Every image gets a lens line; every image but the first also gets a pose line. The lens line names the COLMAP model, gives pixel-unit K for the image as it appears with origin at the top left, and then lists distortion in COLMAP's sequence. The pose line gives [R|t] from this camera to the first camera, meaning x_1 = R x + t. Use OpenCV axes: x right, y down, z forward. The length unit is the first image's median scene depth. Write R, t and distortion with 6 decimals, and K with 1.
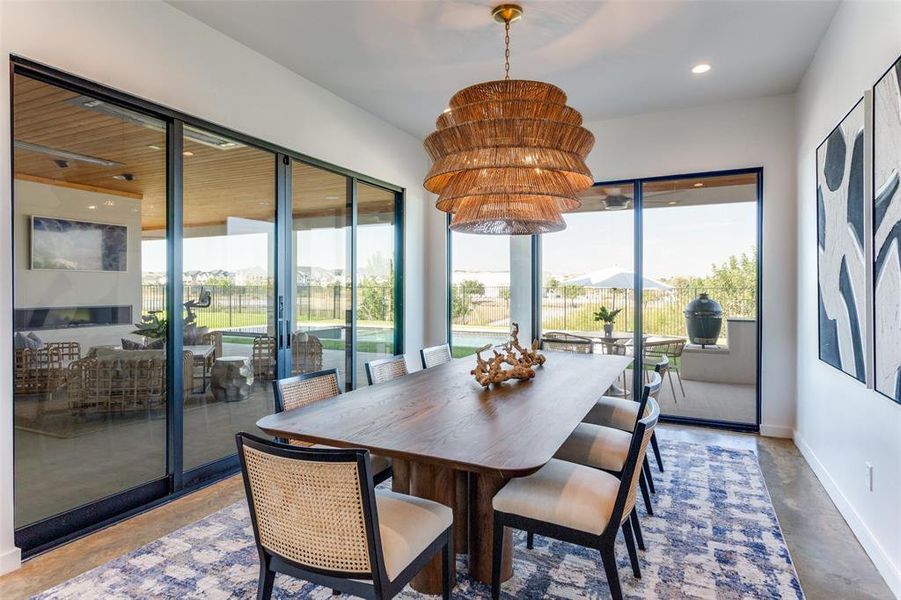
lens RADIAL K [[515.2, 0, 451.0], [0, 515.2, 297.5], [0, 0, 1]] dist [0.004449, 0.001289]
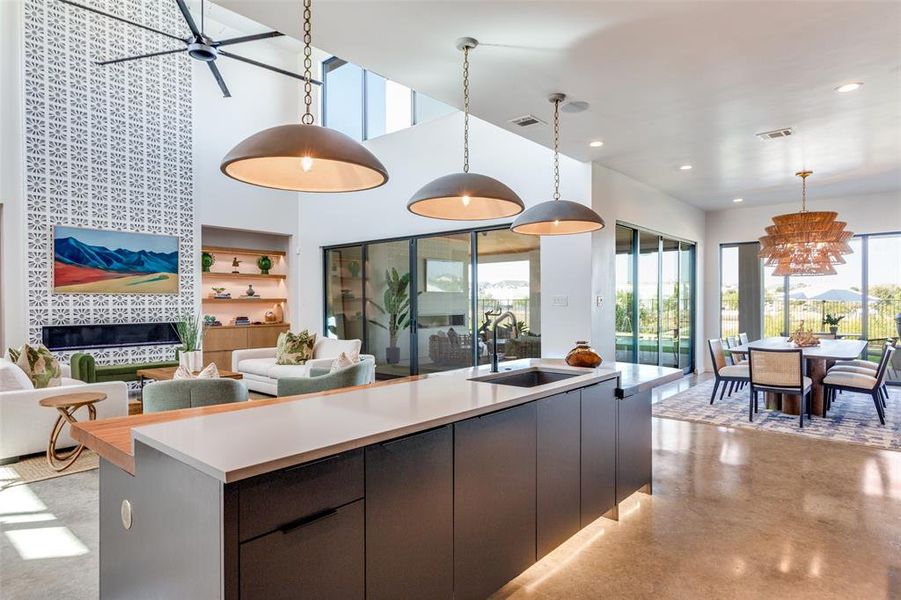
lens RADIAL K [[515.2, 0, 449.0], [0, 515.2, 300.6], [0, 0, 1]] dist [0.004449, 0.001289]
pose [[0.958855, -0.000297, -0.283895, -0.292674], [0.000018, 1.000000, -0.000984, -0.017186], [0.283895, 0.000939, 0.958855, -0.625956]]
